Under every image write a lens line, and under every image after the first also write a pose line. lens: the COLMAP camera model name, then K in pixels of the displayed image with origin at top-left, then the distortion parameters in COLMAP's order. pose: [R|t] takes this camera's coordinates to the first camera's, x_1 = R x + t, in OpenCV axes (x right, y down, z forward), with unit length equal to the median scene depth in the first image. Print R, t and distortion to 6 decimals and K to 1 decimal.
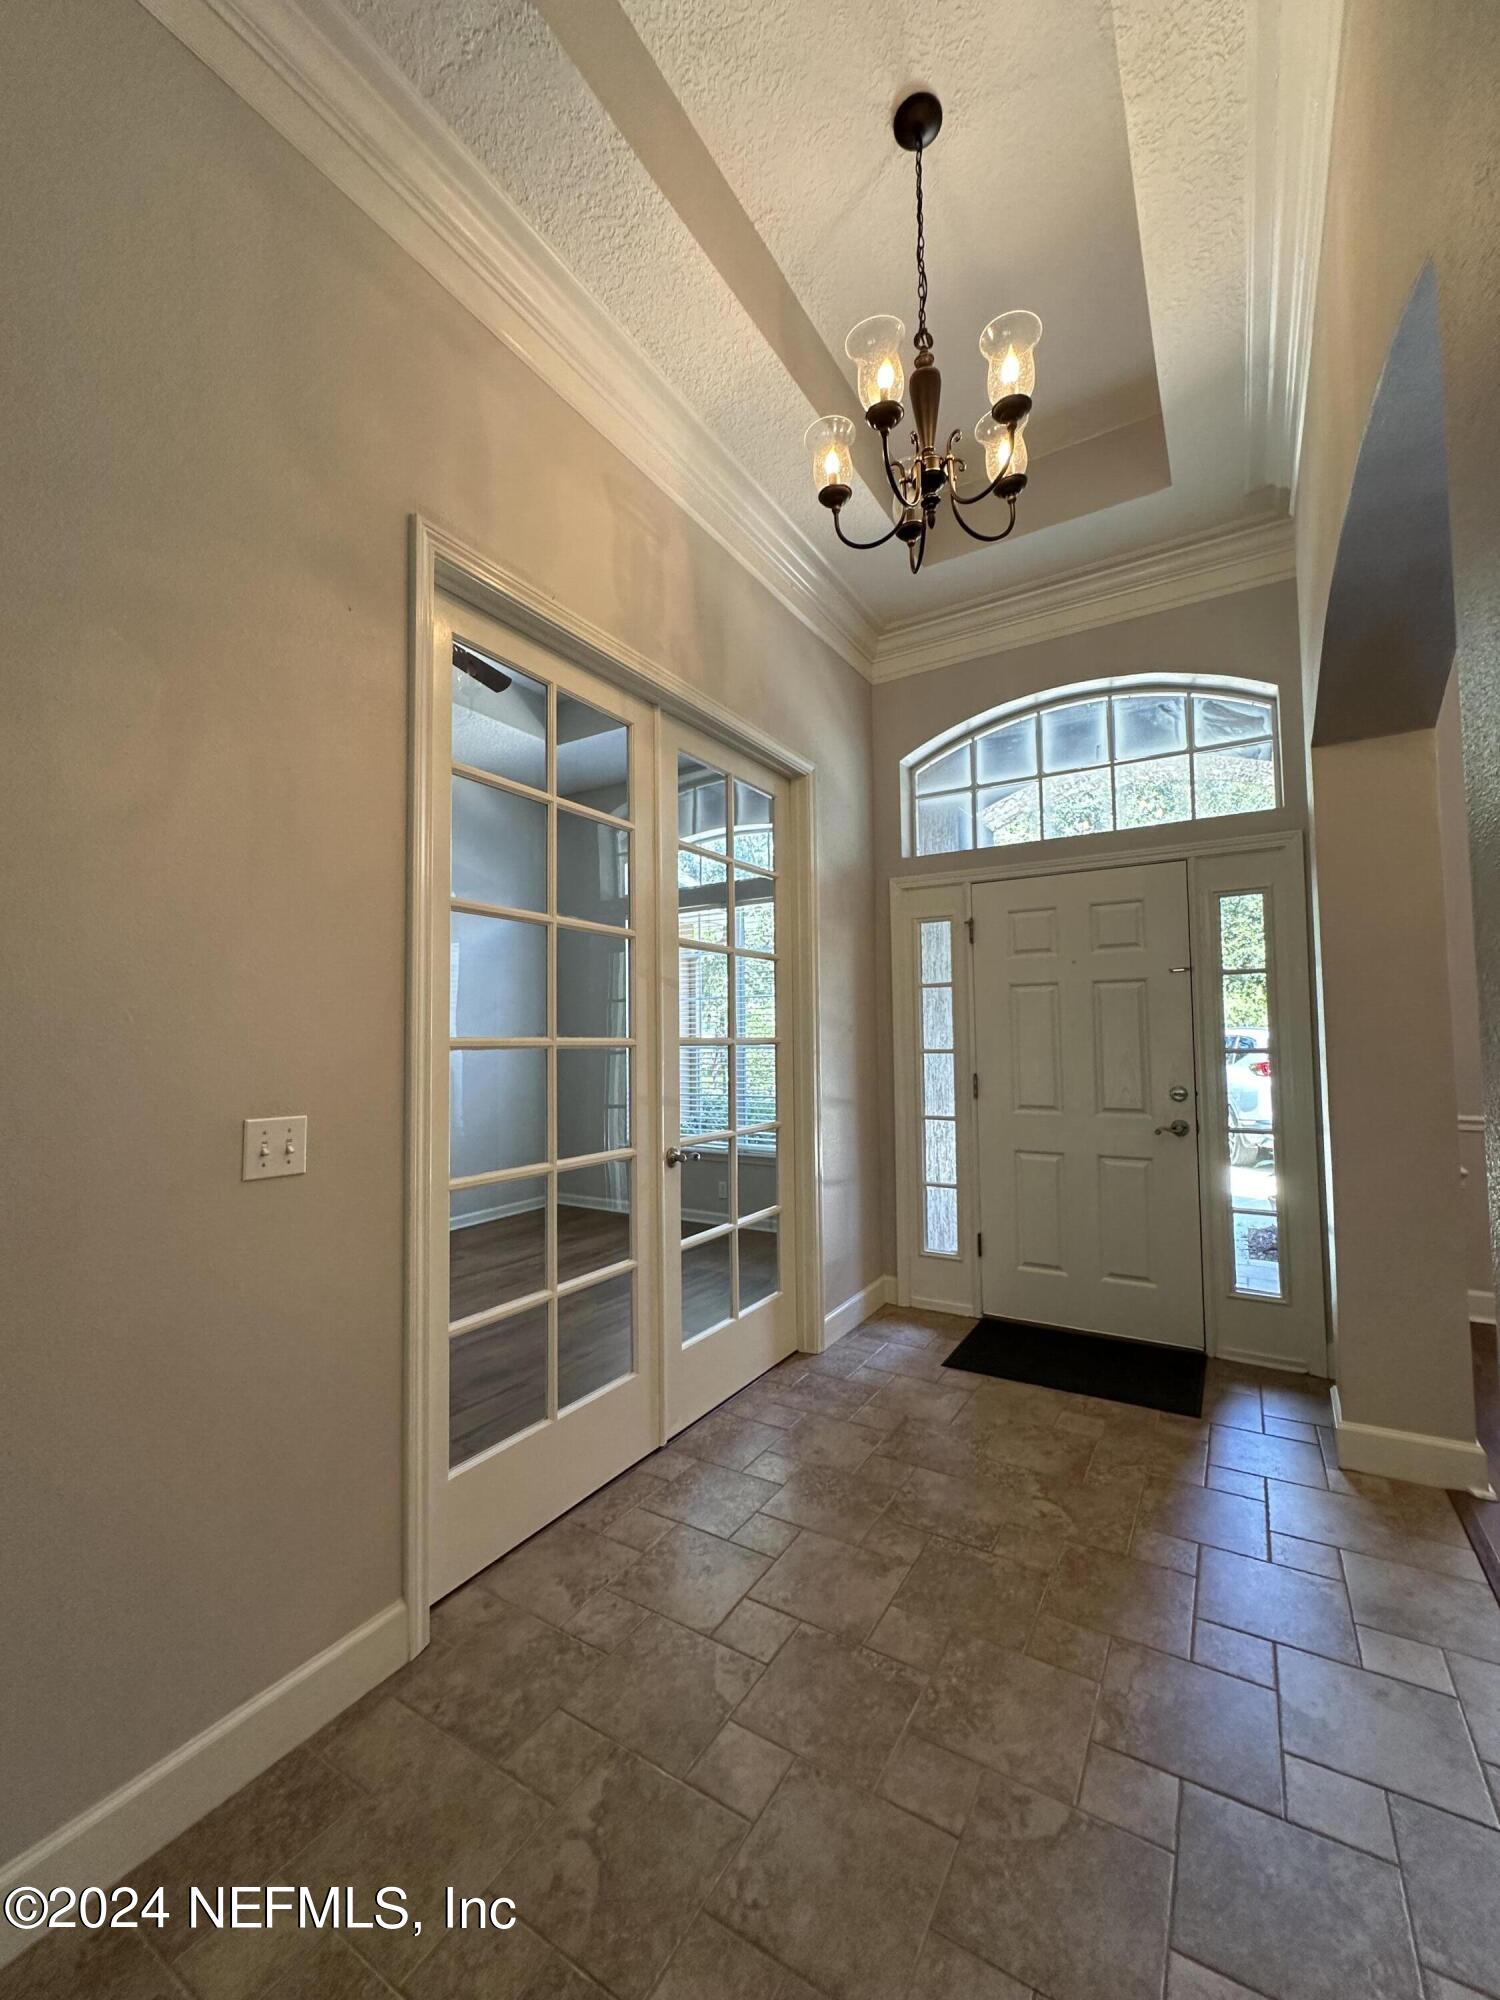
lens RADIAL K [[800.4, 0, 753.8], [0, 800.4, 1001.2], [0, 0, 1]] dist [-0.000589, 0.001305]
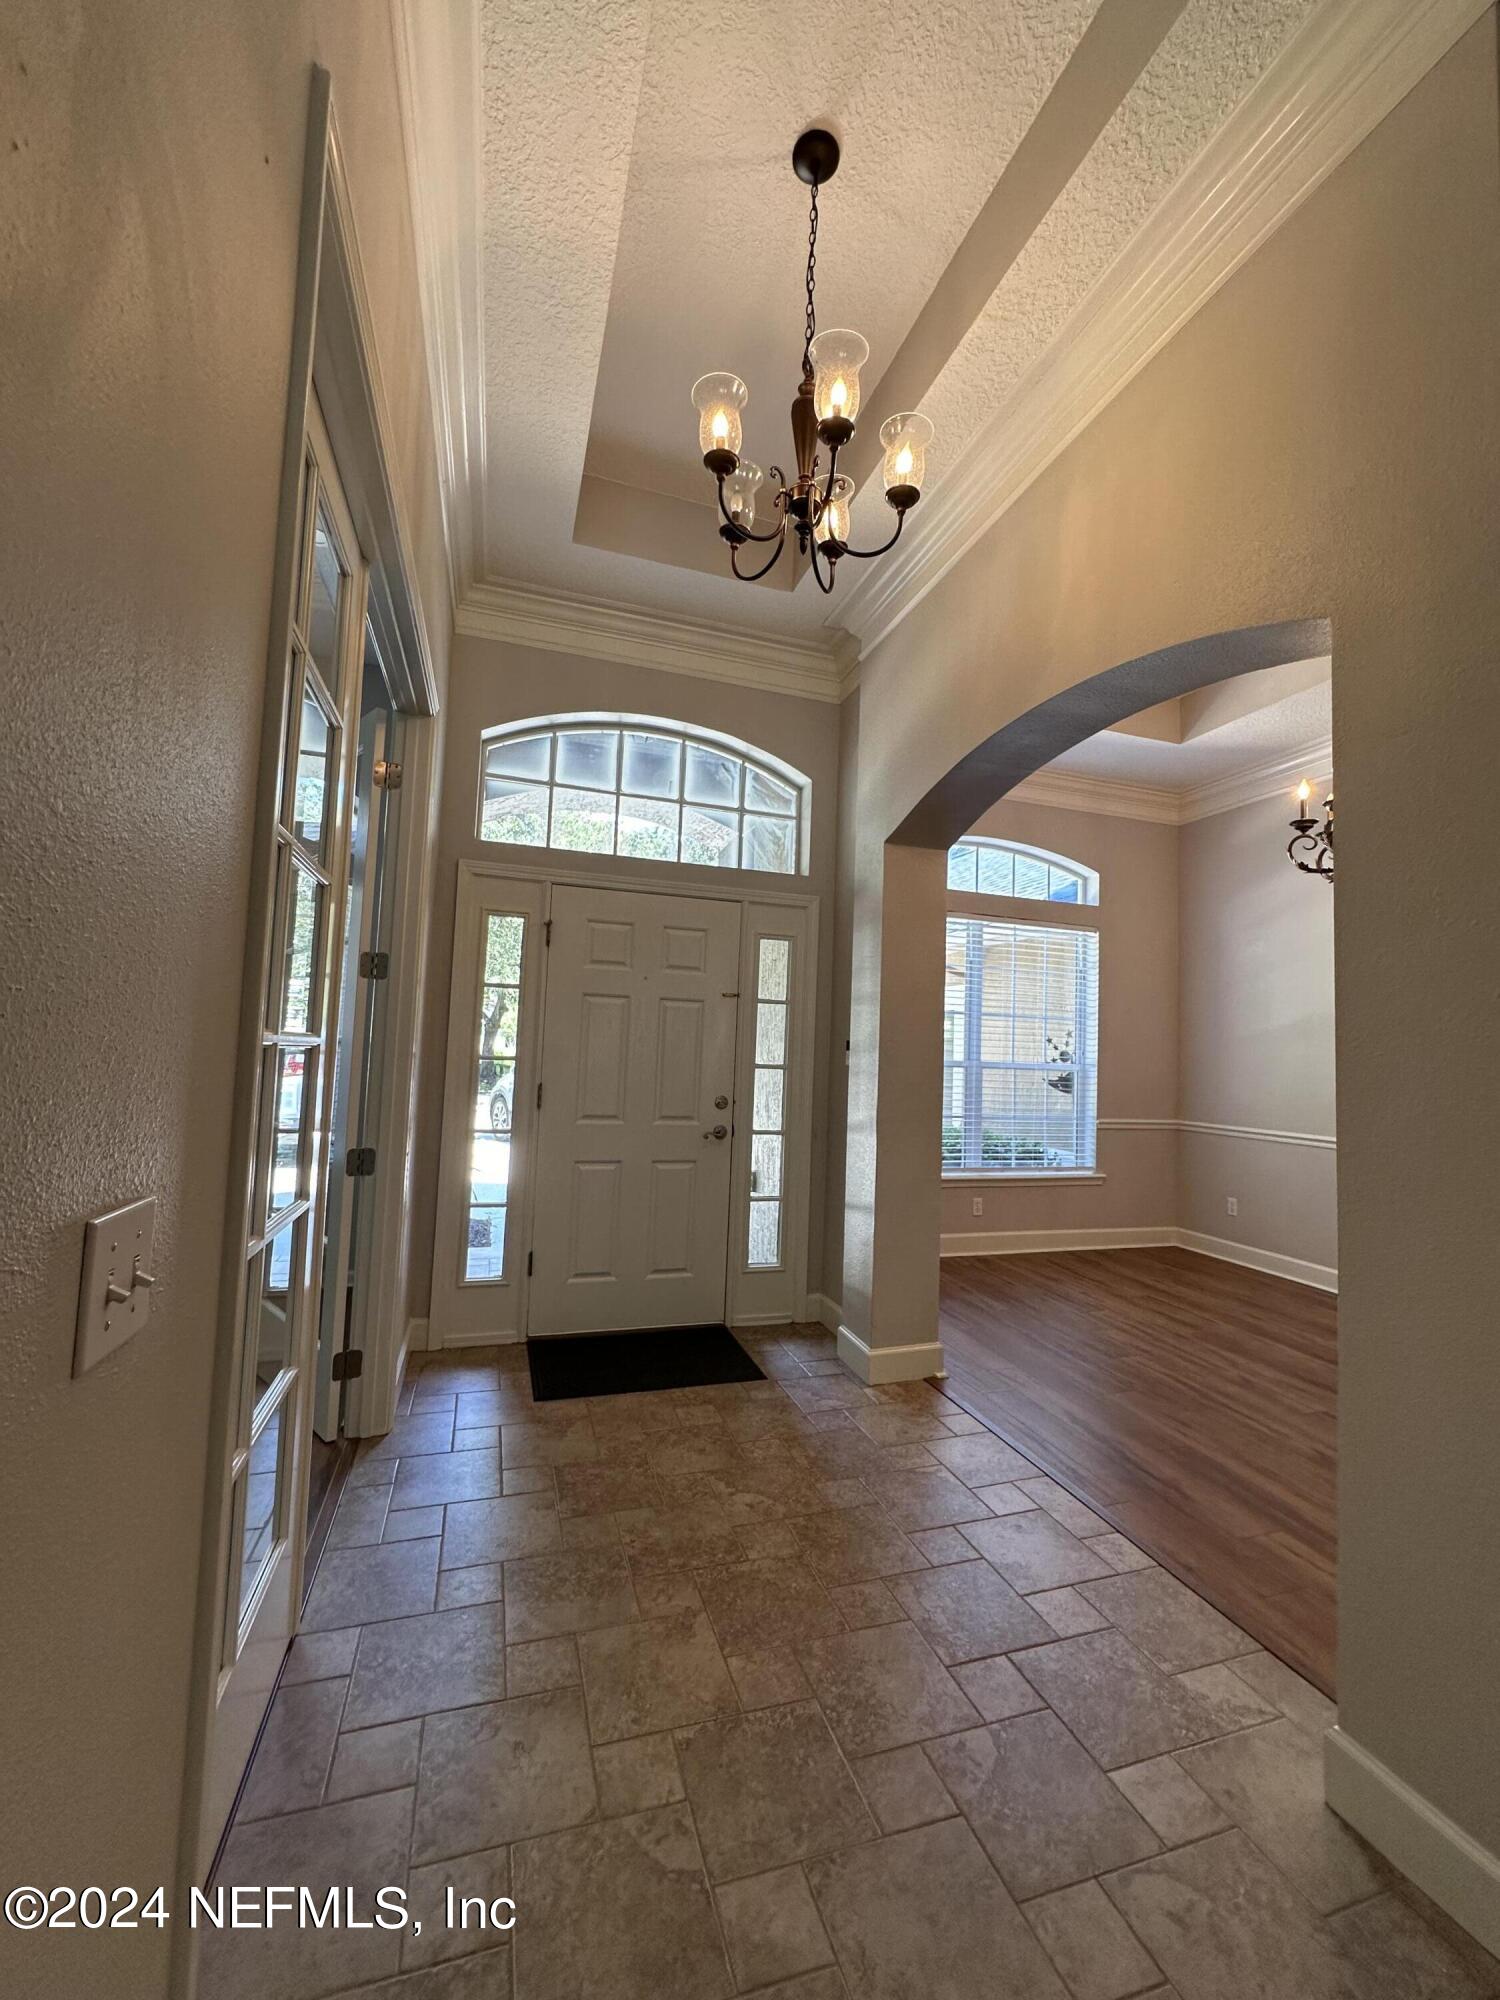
lens RADIAL K [[800.4, 0, 754.8], [0, 800.4, 1001.8], [0, 0, 1]] dist [-0.000589, 0.001305]
pose [[0.652537, 0.082073, 0.753299, -0.336020], [-0.081645, 0.995945, -0.037785, 0.011314], [-0.753346, -0.036847, 0.656592, 0.224178]]
